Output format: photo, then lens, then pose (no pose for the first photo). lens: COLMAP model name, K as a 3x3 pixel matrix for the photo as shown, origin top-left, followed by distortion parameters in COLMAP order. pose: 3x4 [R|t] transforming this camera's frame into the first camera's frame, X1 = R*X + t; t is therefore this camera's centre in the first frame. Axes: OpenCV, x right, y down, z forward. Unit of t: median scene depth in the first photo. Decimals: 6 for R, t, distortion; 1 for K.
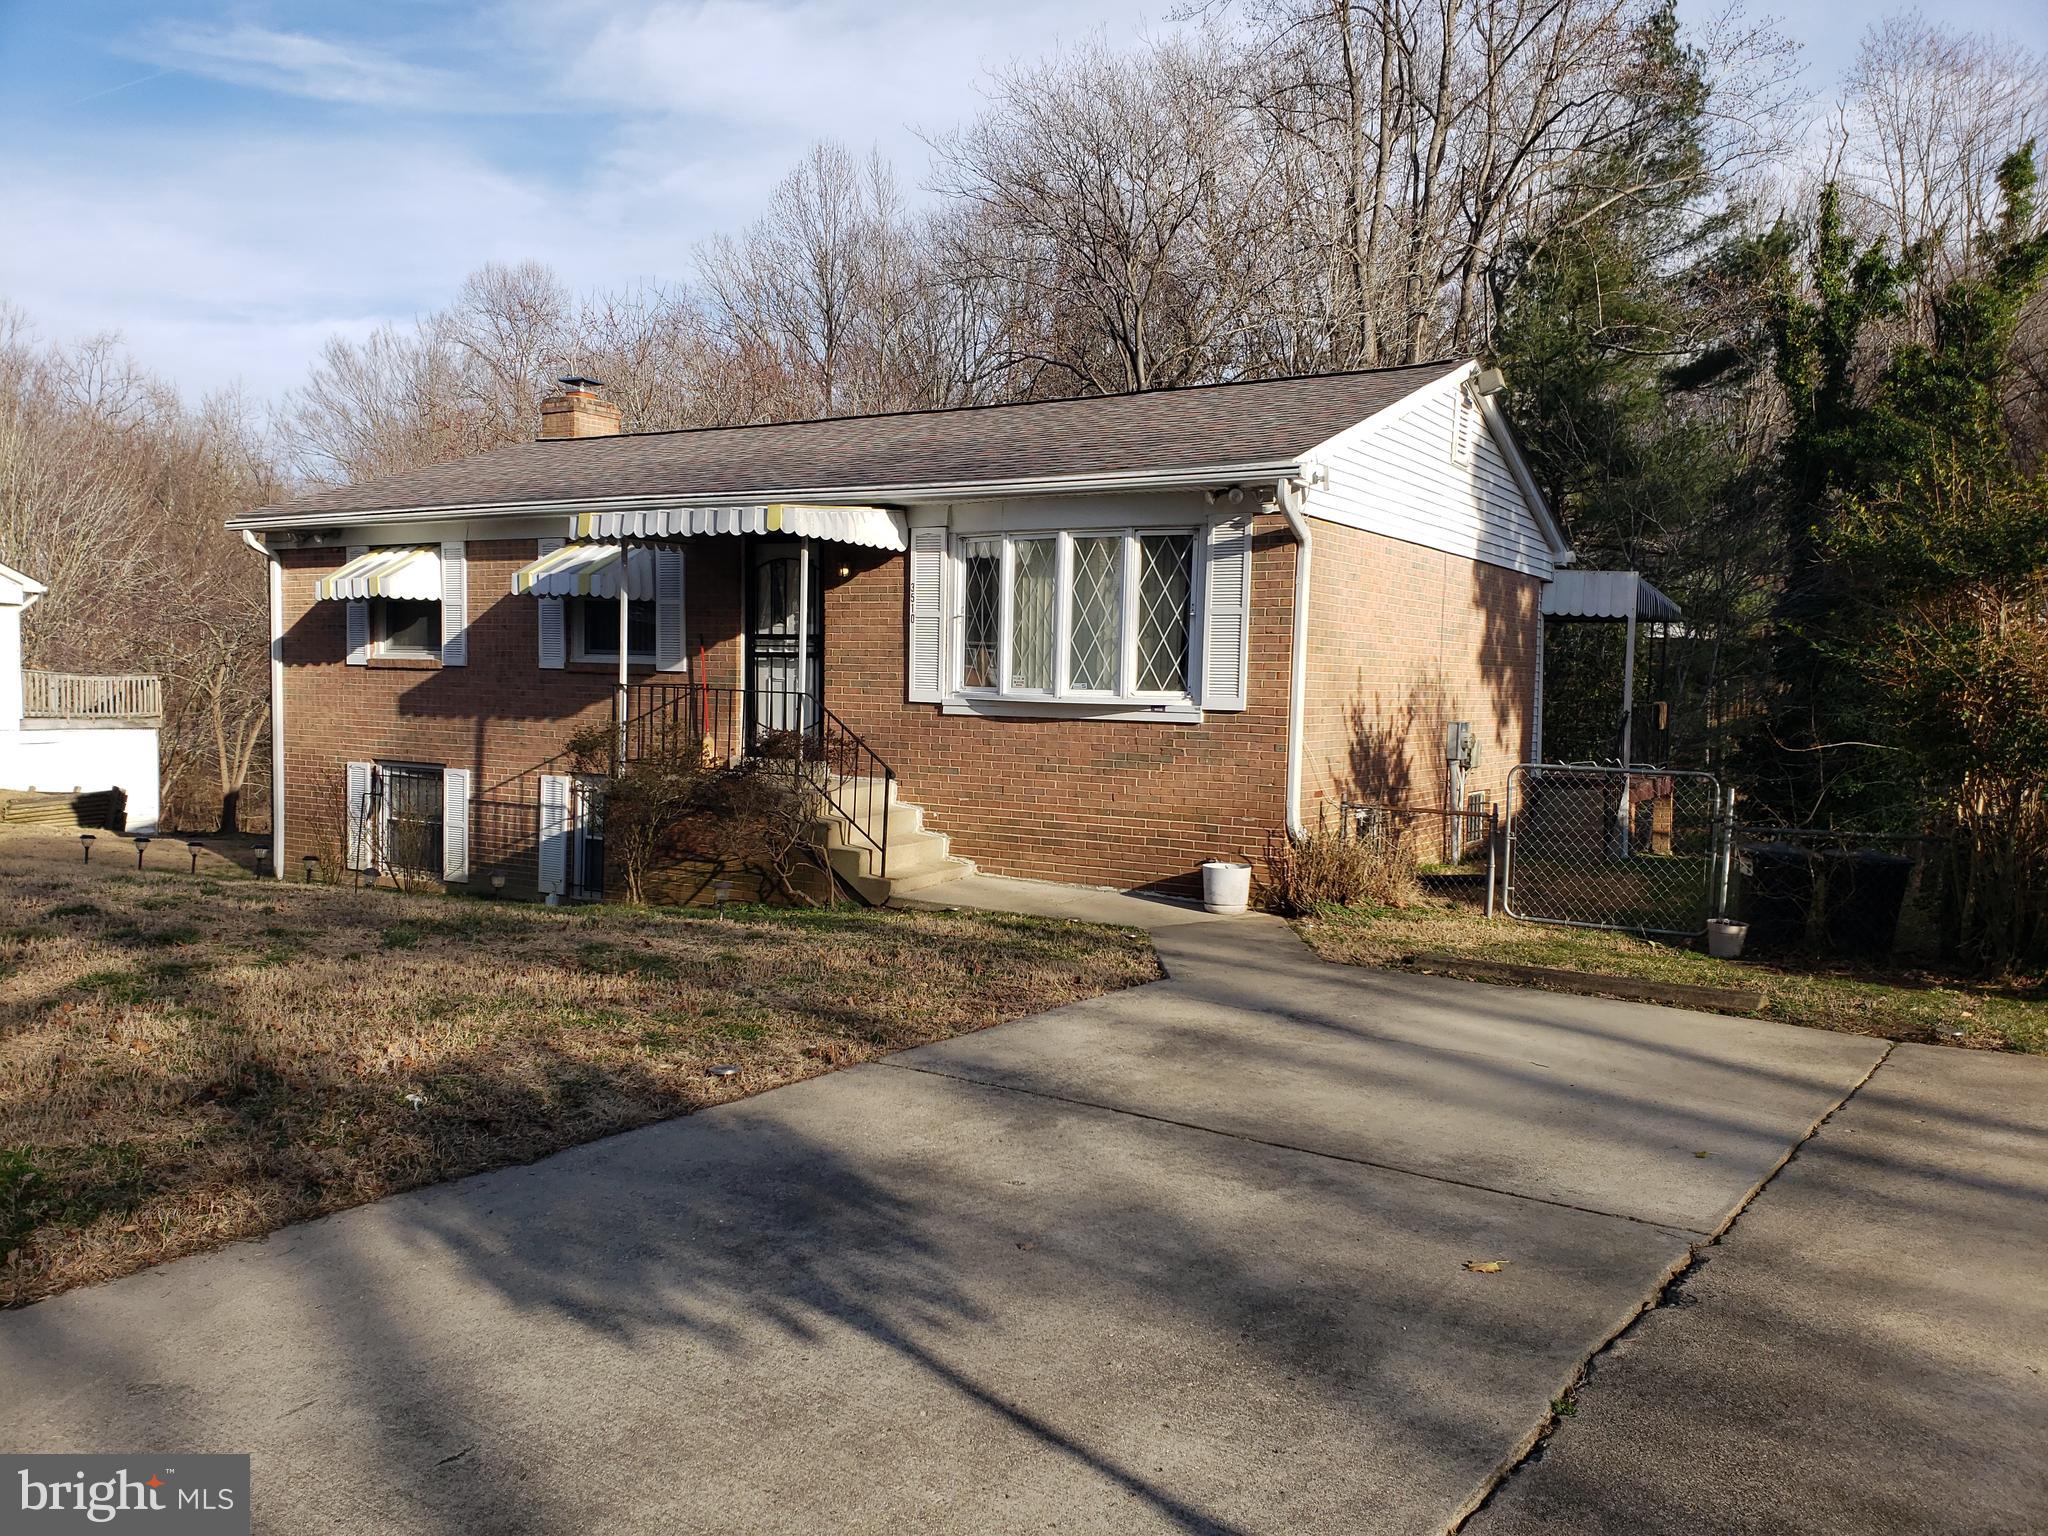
lens RADIAL K [[1586.8, 0, 1026.0], [0, 1586.8, 857.3], [0, 0, 1]] dist [0.014032, 0.002589]
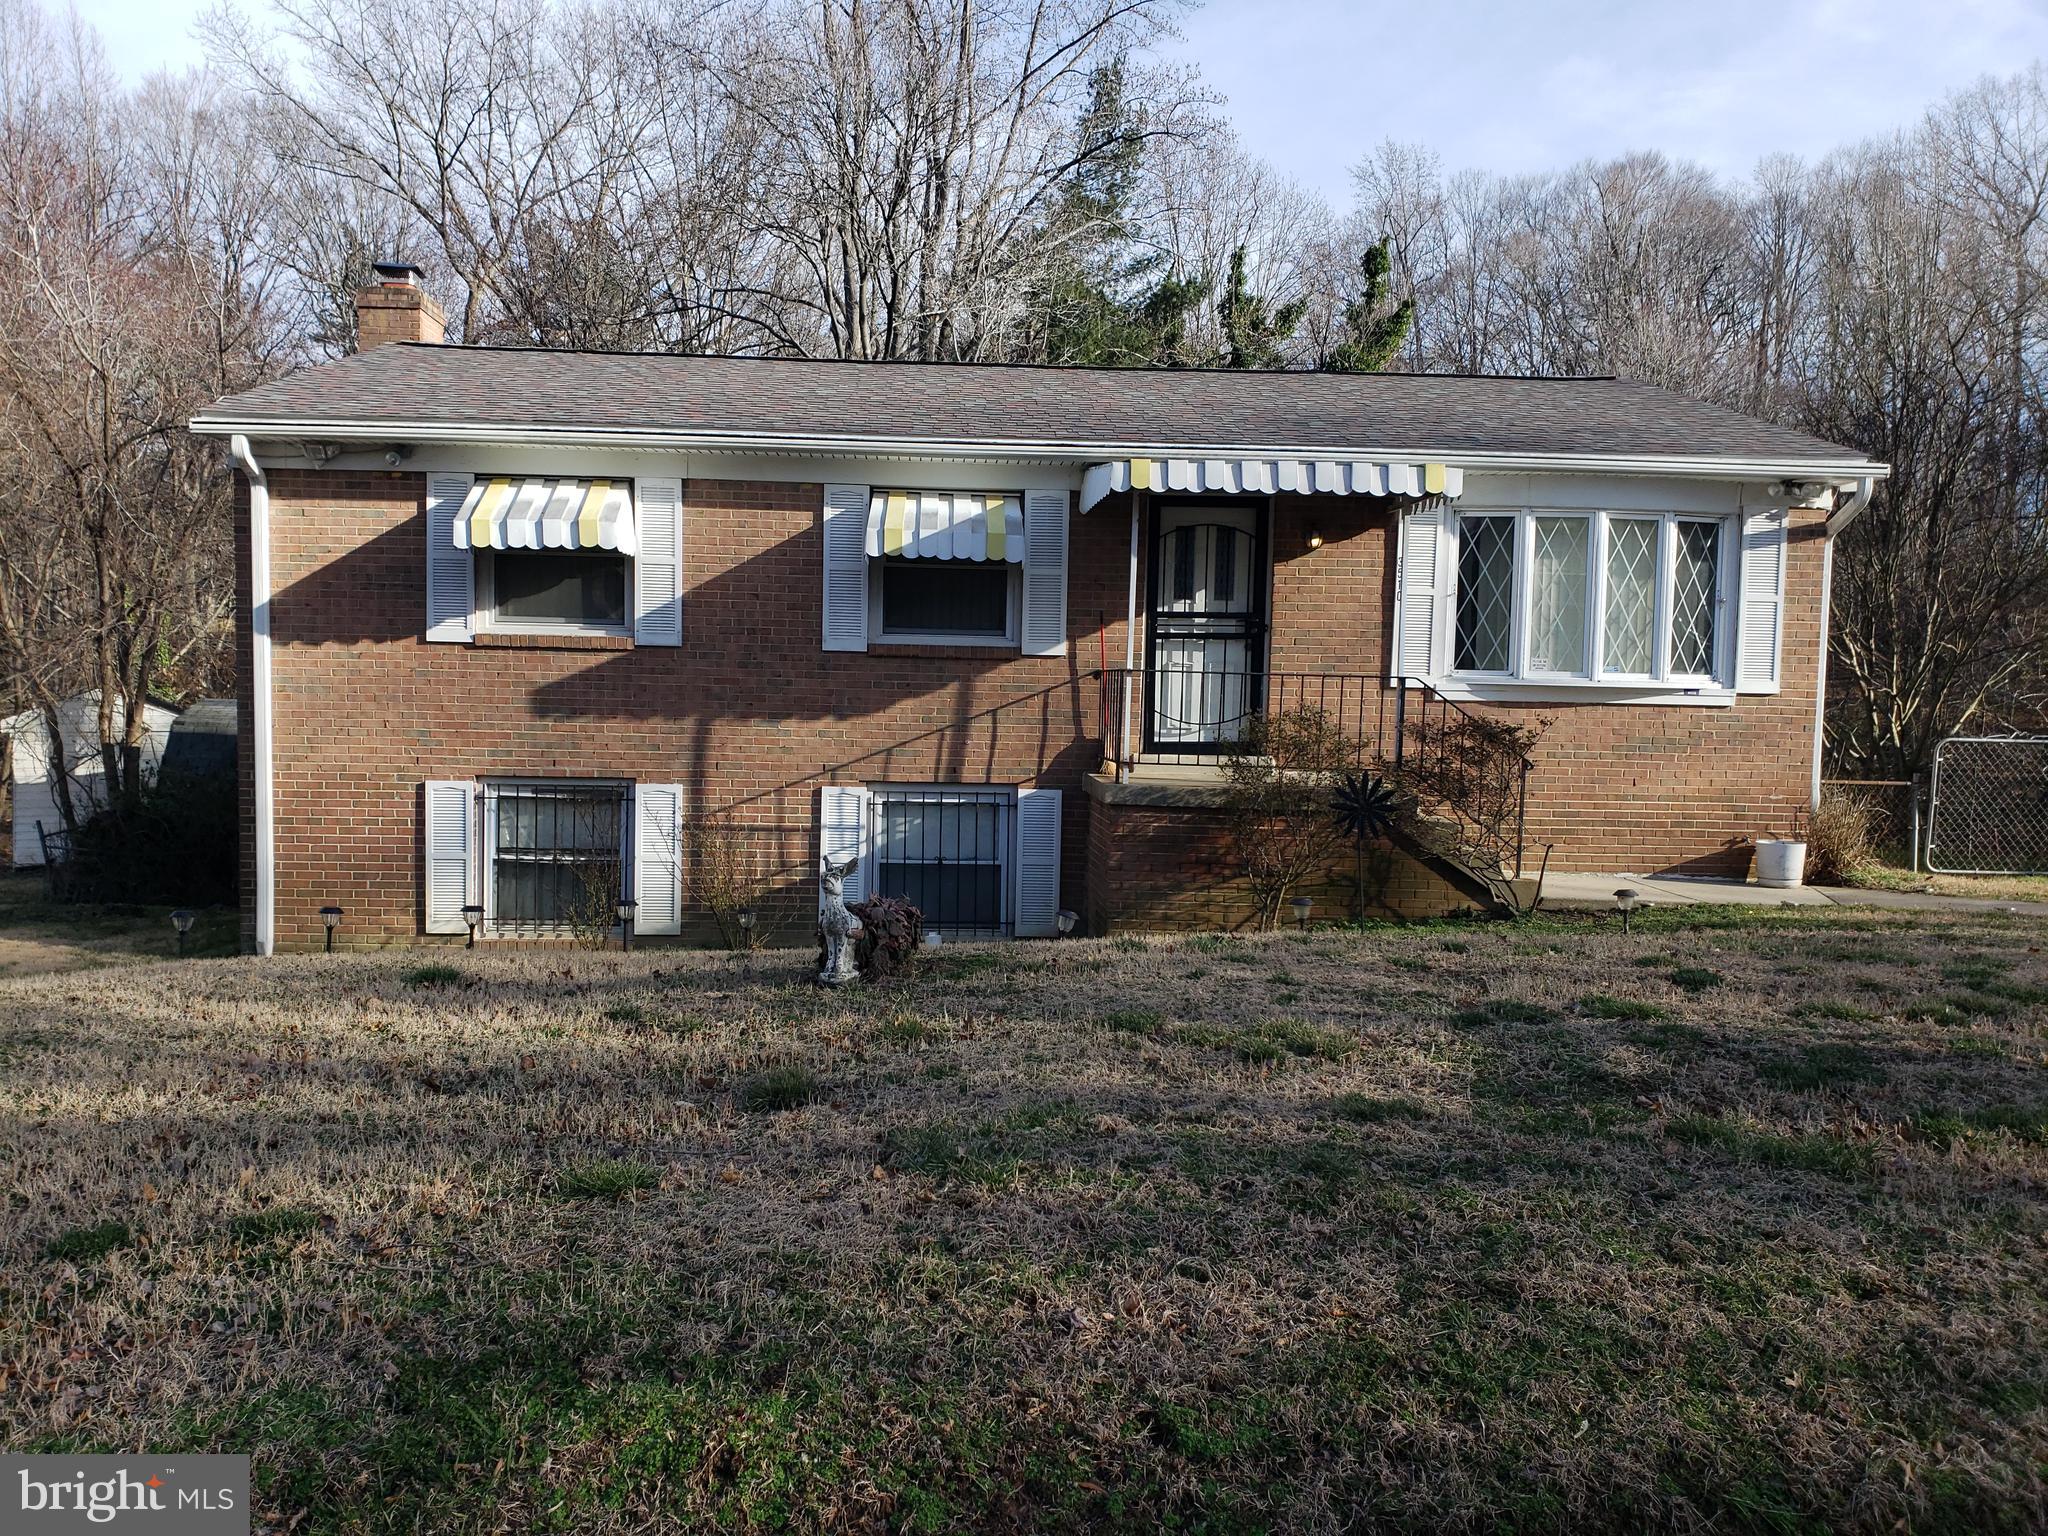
lens RADIAL K [[1589.1, 0, 822.2], [0, 1589.1, 832.3], [0, 0, 1]] dist [0.154037, -0.304372]
pose [[0.831338, -0.052322, 0.553299, -0.746742], [0.060800, 0.998145, 0.003035, -0.032496], [-0.552431, 0.031117, 0.832977, 0.353415]]
